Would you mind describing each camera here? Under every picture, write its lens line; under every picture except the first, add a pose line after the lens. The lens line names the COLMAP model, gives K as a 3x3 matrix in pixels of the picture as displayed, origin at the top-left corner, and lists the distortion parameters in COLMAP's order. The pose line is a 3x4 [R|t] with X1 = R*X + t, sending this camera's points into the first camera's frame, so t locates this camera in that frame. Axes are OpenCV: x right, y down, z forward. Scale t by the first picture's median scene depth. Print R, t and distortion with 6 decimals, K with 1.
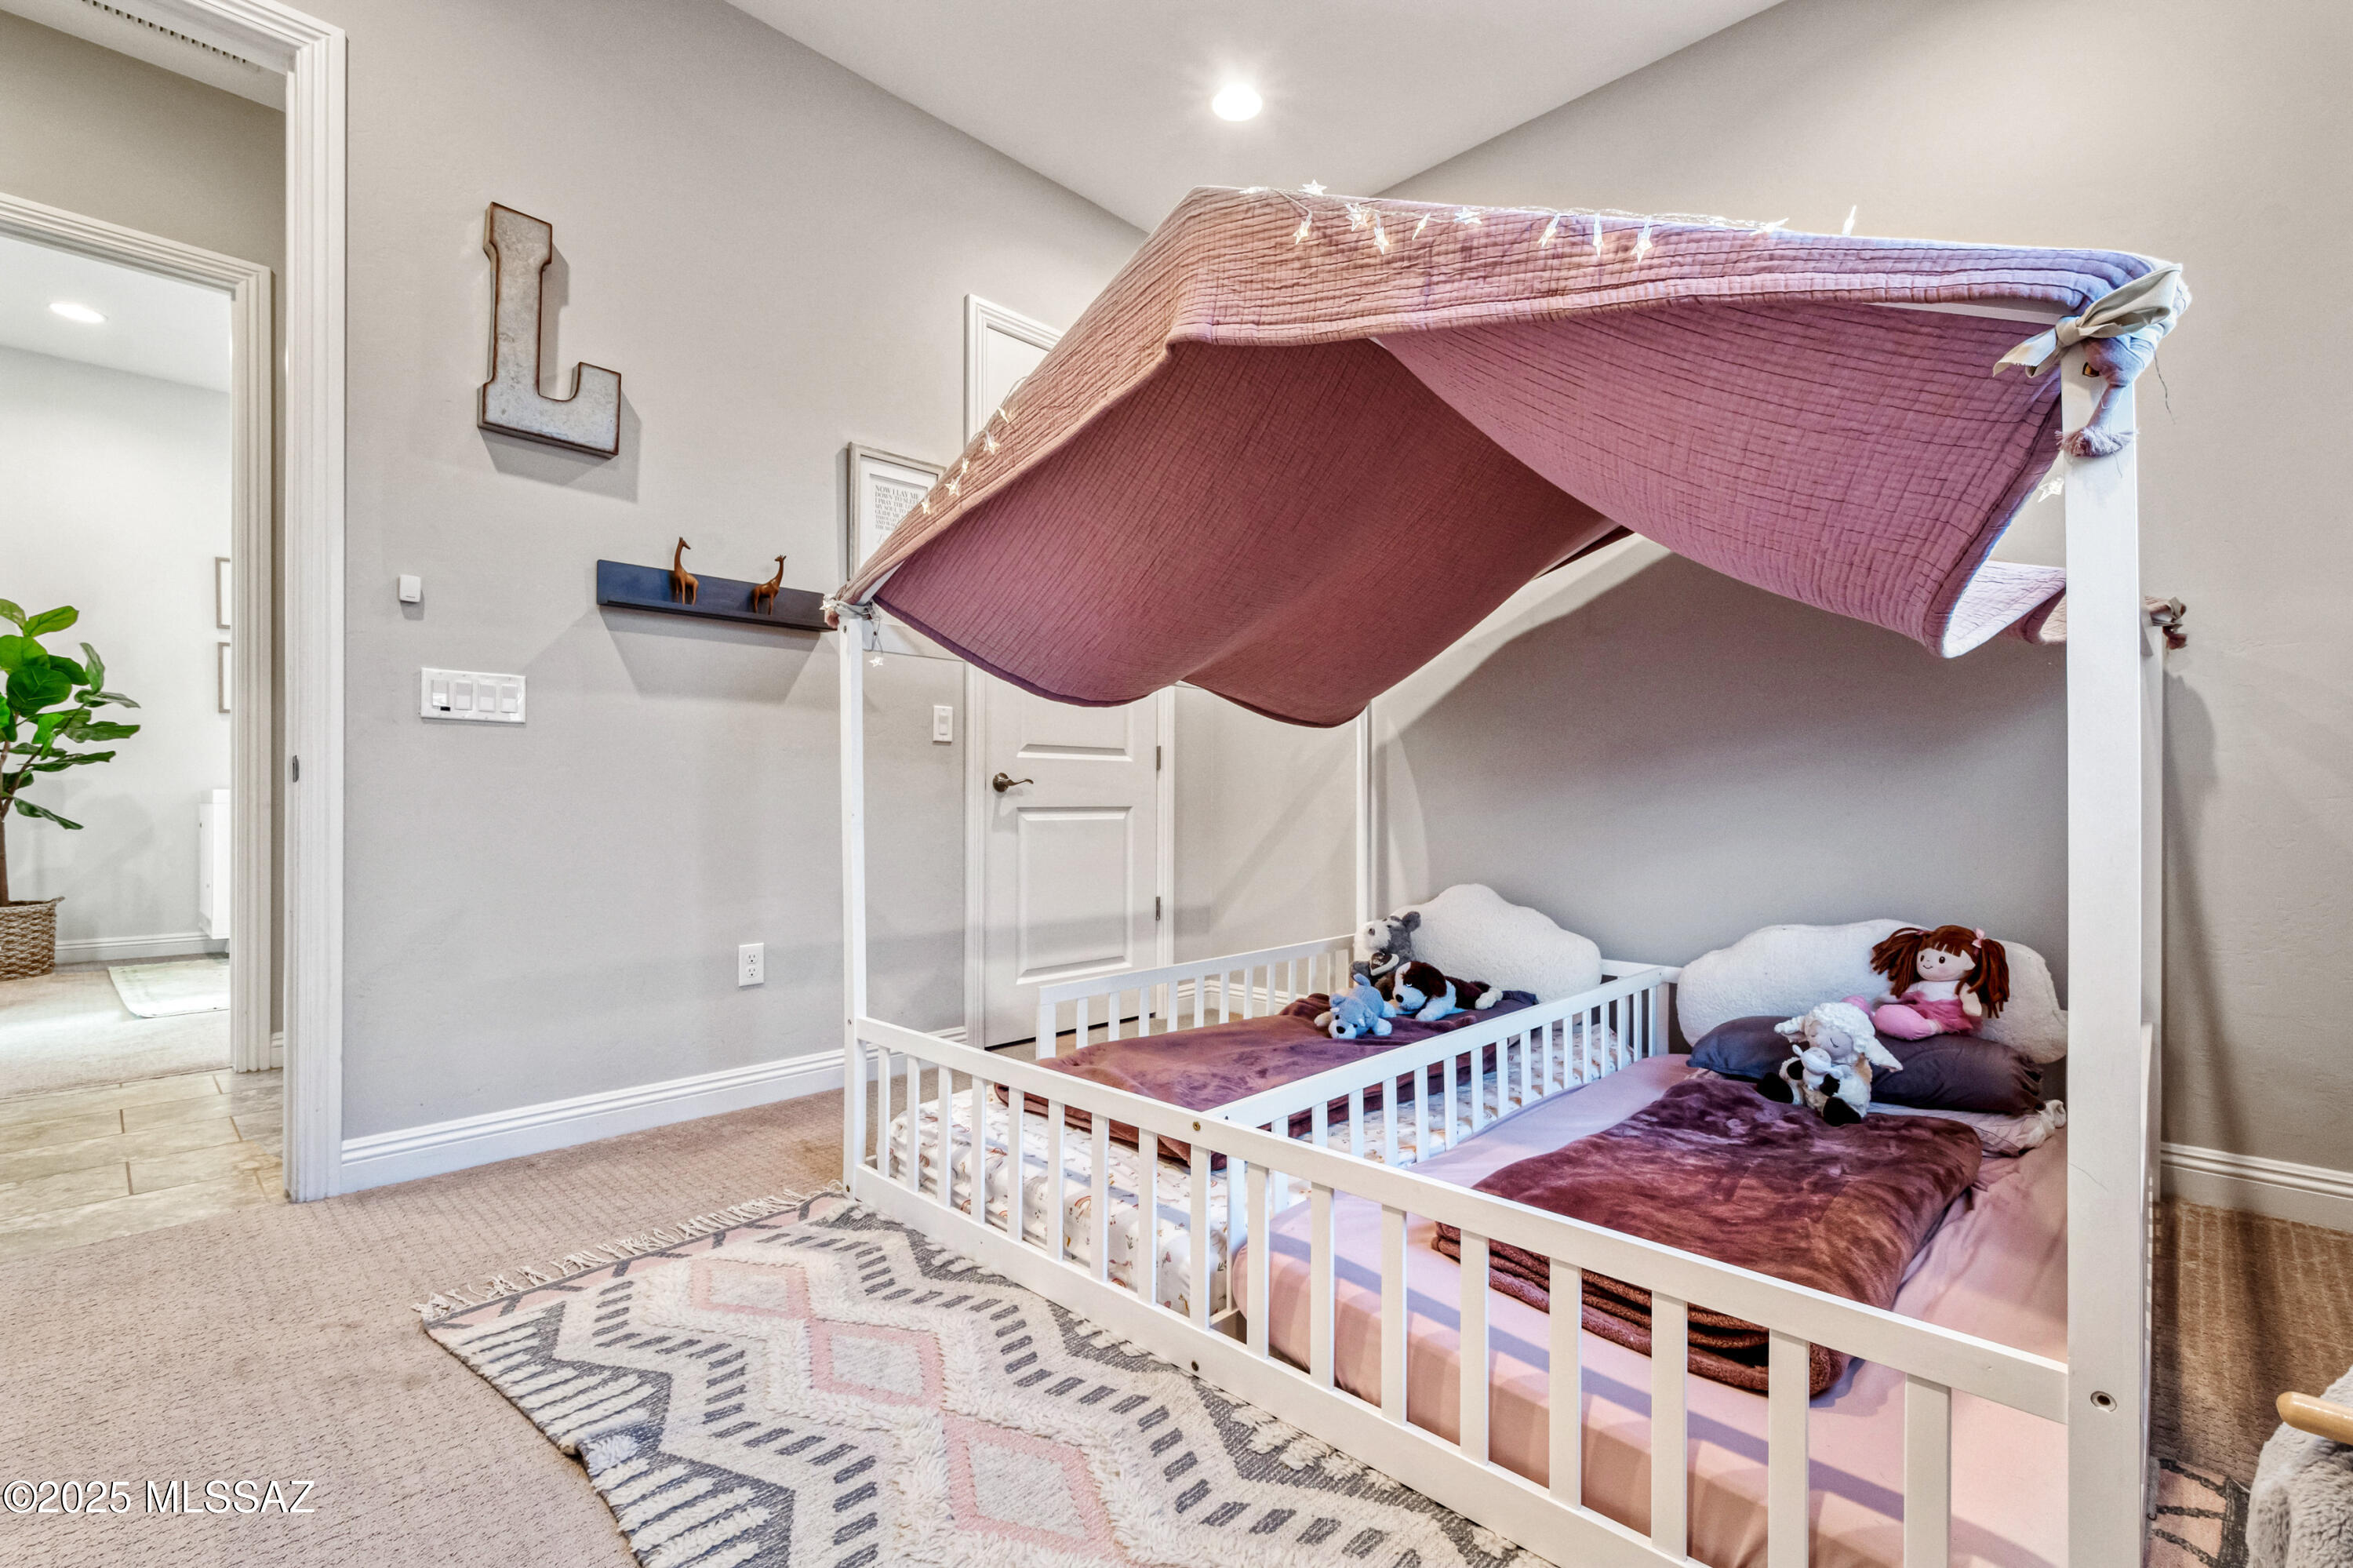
lens RADIAL K [[1046.6, 0, 1184.5], [0, 1046.6, 784.9], [0, 0, 1]] dist [0.011132, -0.000504]
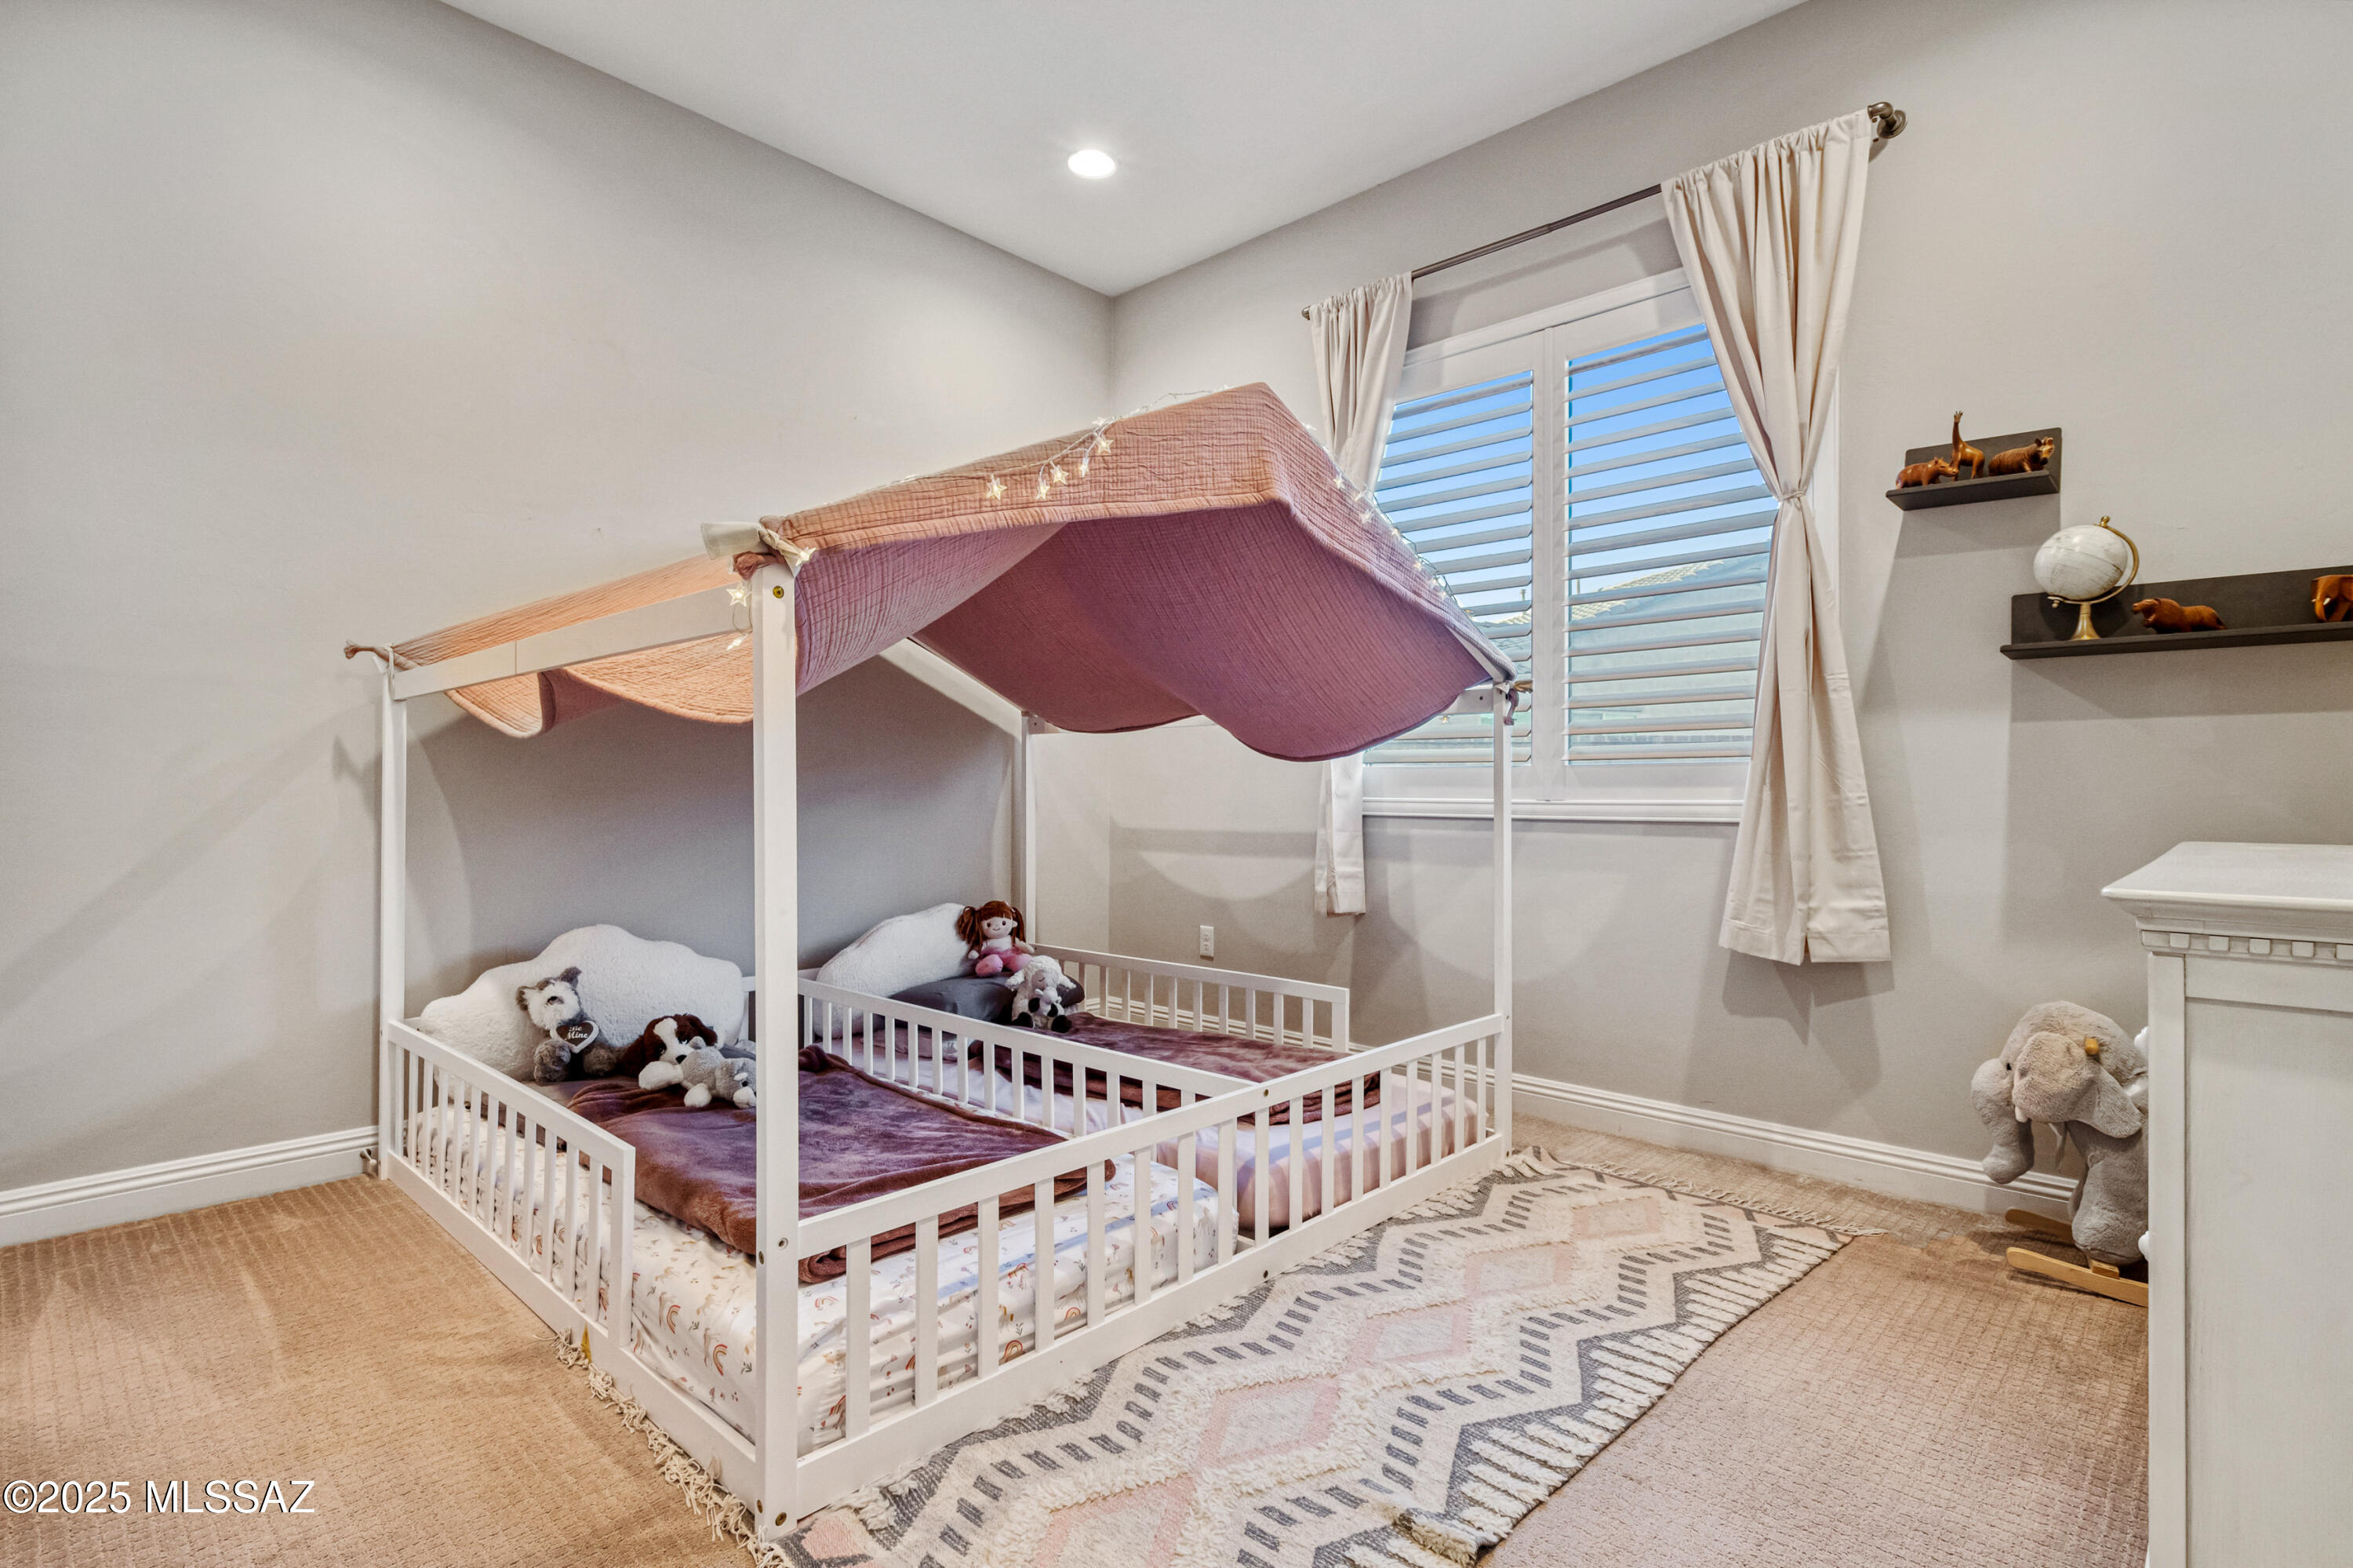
lens RADIAL K [[1131.7, 0, 1181.4], [0, 1131.7, 779.3], [0, 0, 1]] dist [0.009829, -0.001768]
pose [[-0.016315, 0.004841, 0.999855, -1.111363], [-0.017172, 0.999839, -0.005121, -0.048257], [-0.999719, -0.017253, -0.016229, 0.890986]]
